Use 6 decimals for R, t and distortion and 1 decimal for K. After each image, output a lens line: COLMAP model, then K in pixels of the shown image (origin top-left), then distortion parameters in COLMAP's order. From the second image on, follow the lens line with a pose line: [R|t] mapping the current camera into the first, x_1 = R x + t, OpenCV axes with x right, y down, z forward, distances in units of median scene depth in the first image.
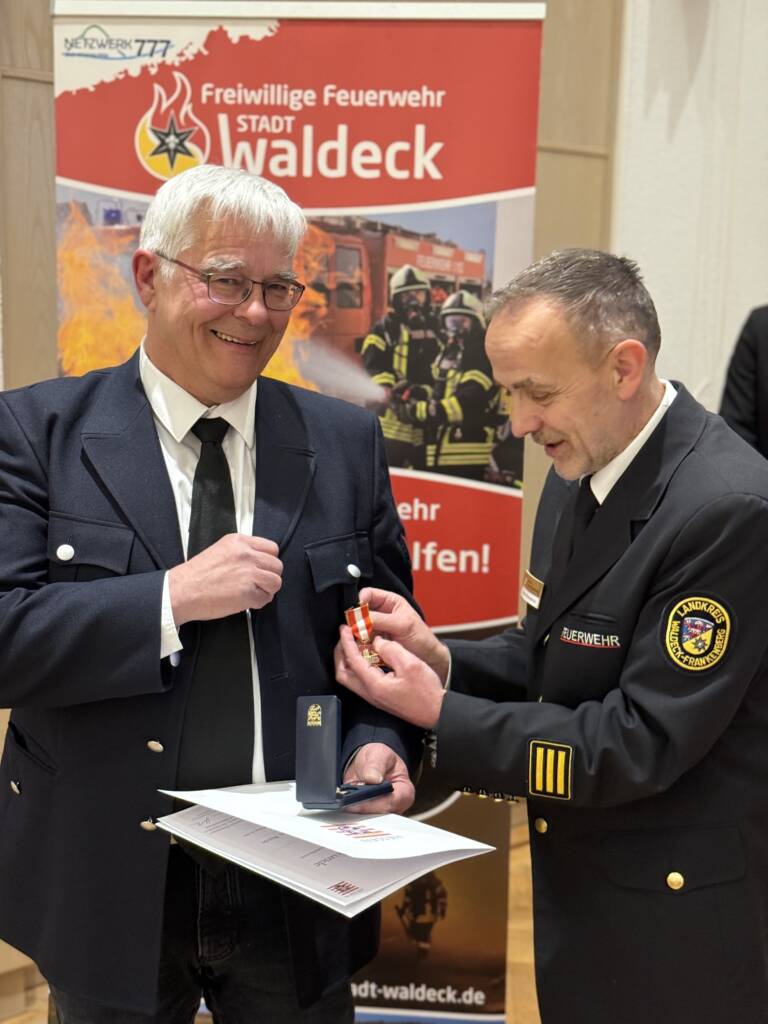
lens RADIAL K [[1411.8, 0, 382.2], [0, 1411.8, 533.4], [0, 0, 1]] dist [0.159762, -0.327644]
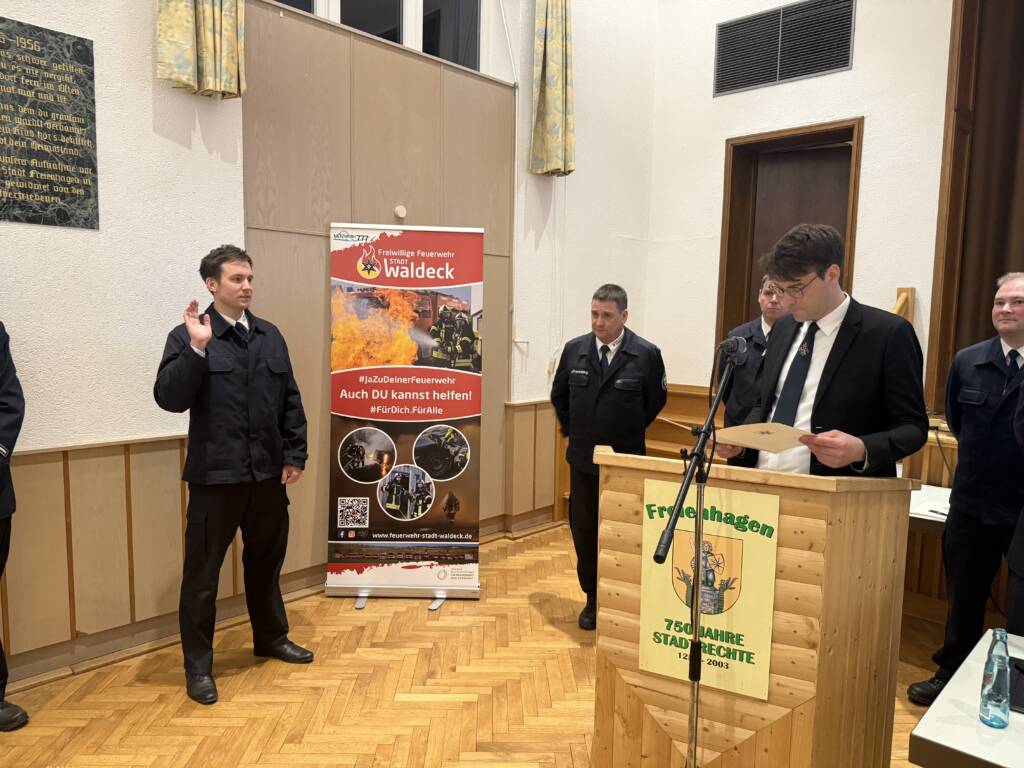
lens RADIAL K [[736.6, 0, 512.0], [0, 736.6, 384.0], [0, 0, 1]] dist [0.118959, -0.106639]
pose [[0.992276, -0.014920, 0.123149, -0.038355], [0.022086, 0.998128, -0.057028, 0.089881], [-0.122068, 0.059307, 0.990748, -0.669621]]
